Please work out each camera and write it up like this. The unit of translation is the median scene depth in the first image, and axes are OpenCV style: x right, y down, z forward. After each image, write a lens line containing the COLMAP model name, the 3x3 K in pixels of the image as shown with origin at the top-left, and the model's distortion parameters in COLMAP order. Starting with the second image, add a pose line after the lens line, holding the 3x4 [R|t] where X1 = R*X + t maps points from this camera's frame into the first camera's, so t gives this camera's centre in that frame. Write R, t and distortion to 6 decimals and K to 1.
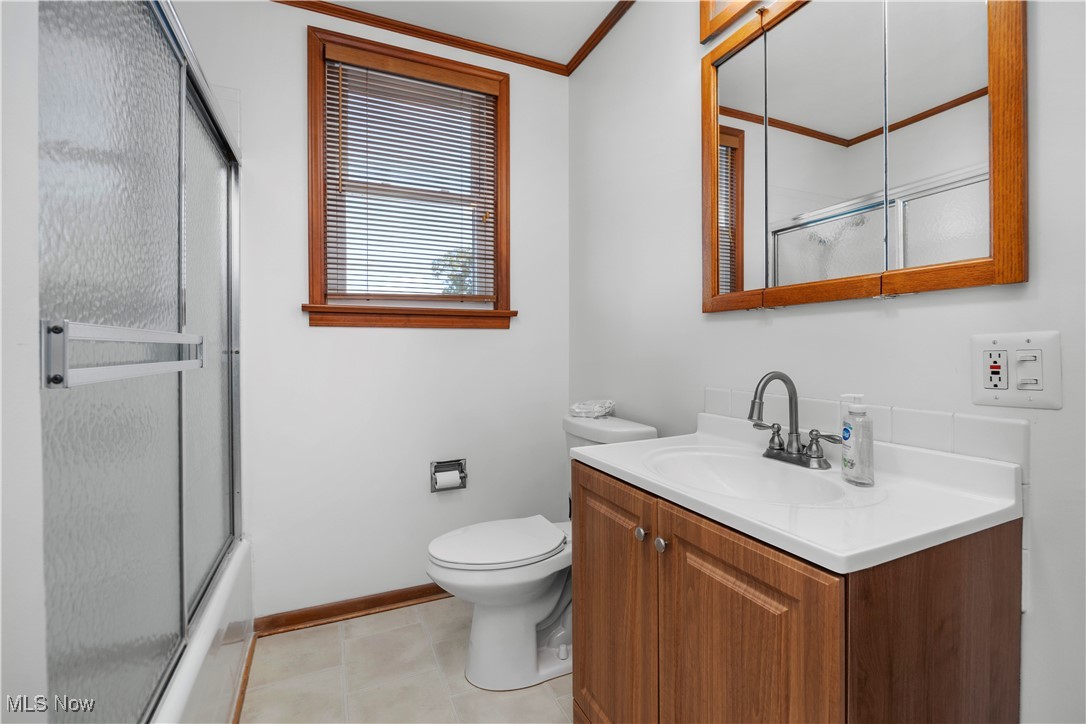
lens RADIAL K [[479.9, 0, 546.6], [0, 479.9, 355.0], [0, 0, 1]] dist [-0.012577, 0.000194]
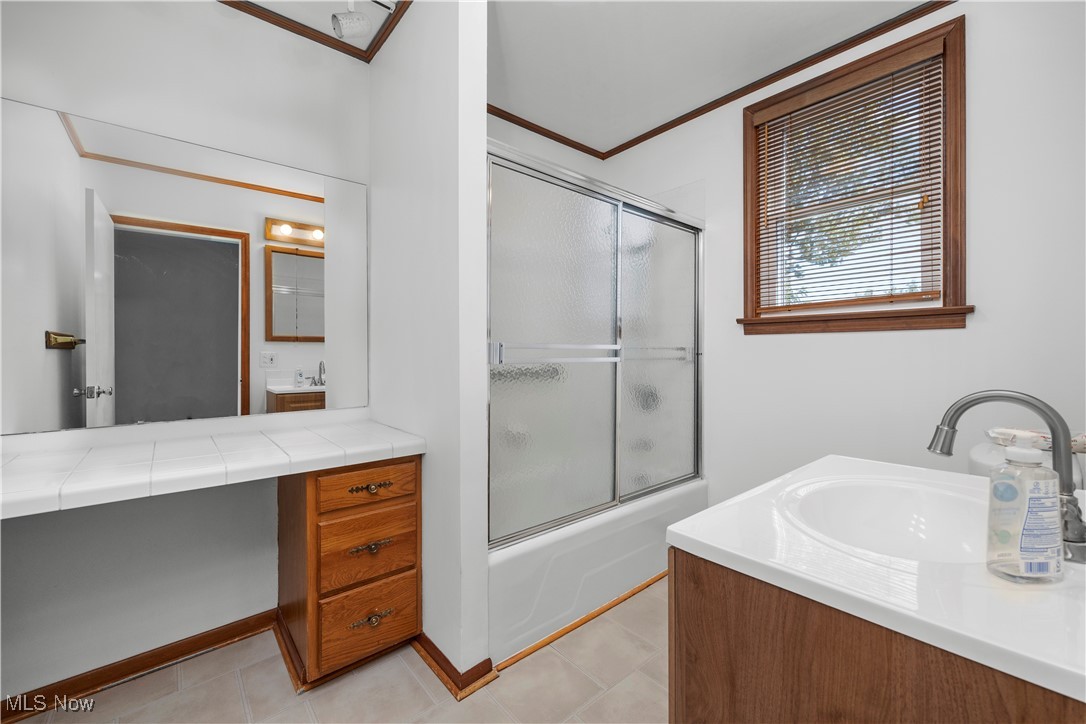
lens RADIAL K [[460.4, 0, 549.3], [0, 460.4, 355.8], [0, 0, 1]] dist [-0.000460, 0.000438]
pose [[0.263507, 0.013149, -0.964568, 0.570253], [-0.014839, 0.999844, 0.009576, -0.005941], [0.964543, 0.011790, 0.263661, 0.138059]]
